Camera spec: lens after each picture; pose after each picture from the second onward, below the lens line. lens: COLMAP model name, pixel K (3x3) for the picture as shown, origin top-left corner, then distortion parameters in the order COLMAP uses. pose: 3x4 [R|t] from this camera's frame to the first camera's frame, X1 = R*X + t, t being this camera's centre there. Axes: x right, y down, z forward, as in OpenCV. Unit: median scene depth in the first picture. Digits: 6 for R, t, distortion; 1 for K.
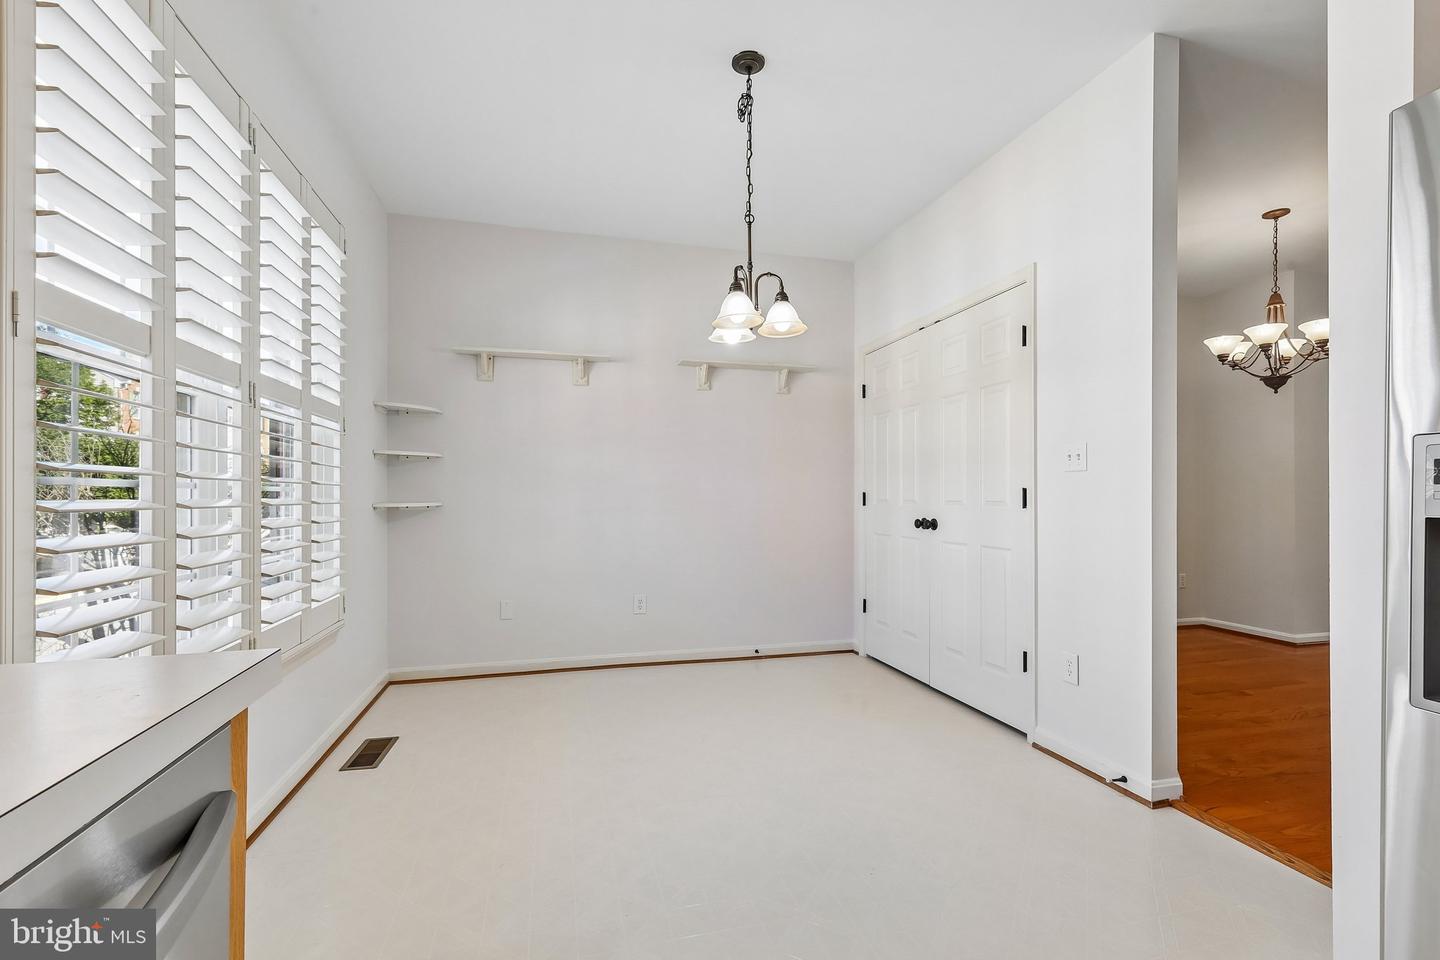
lens RADIAL K [[640.6, 0, 720.4], [0, 640.6, 497.6], [0, 0, 1]] dist [-0.000584, 0.000172]
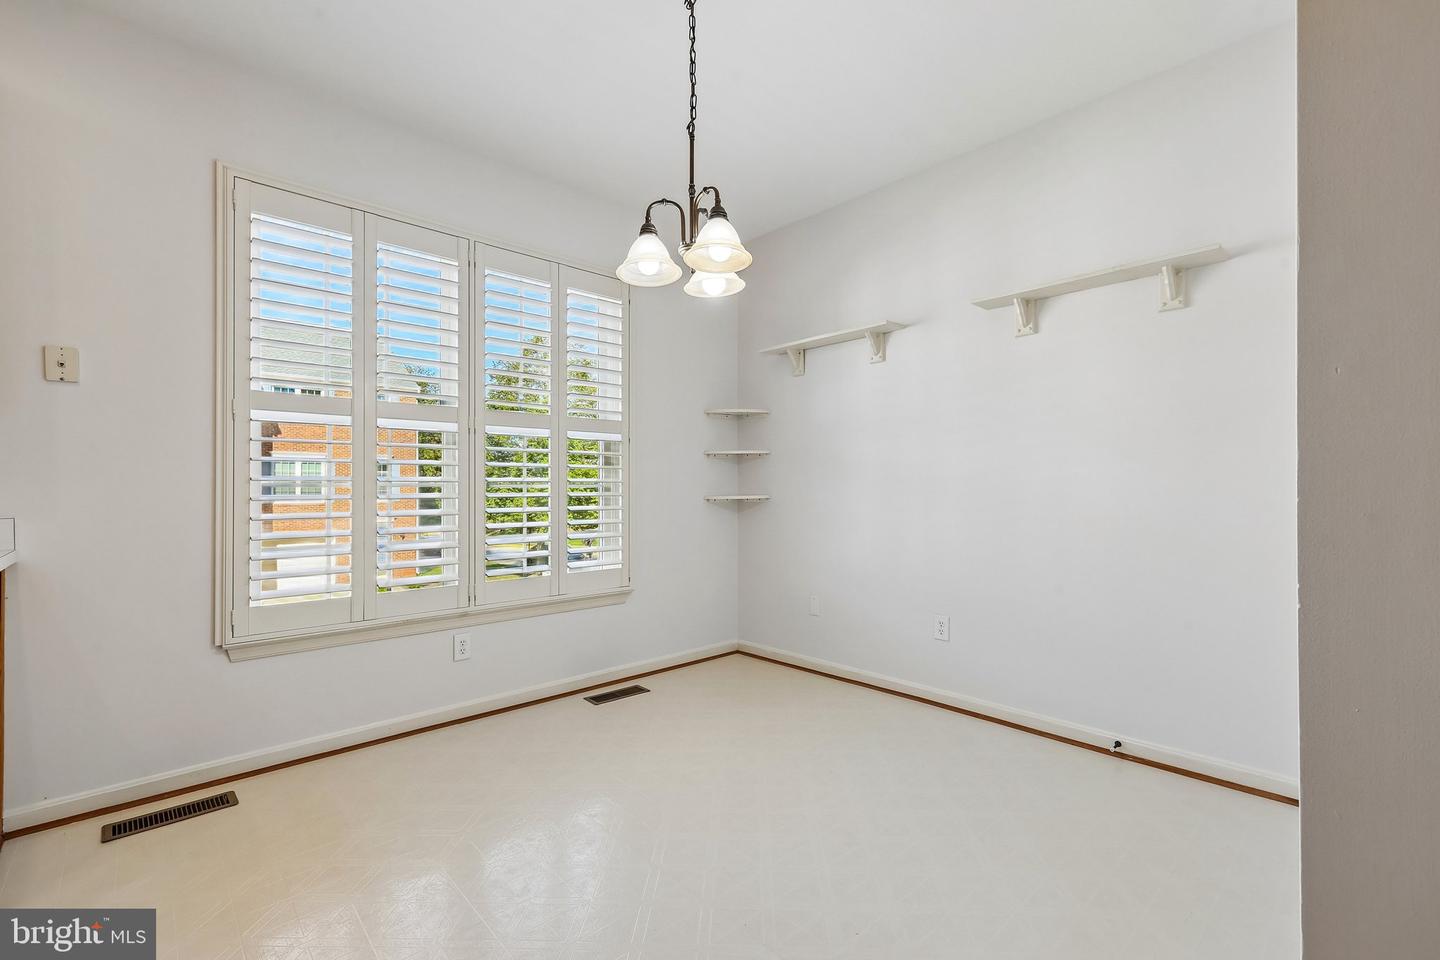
lens RADIAL K [[626.5, 0, 723.0], [0, 626.5, 485.7], [0, 0, 1]] dist [-0.000557, 0.000405]
pose [[0.467171, -0.005324, -0.884151, 0.462892], [0.002407, 0.999986, -0.004750, -0.004254], [0.884164, 0.000091, 0.467177, 0.440048]]
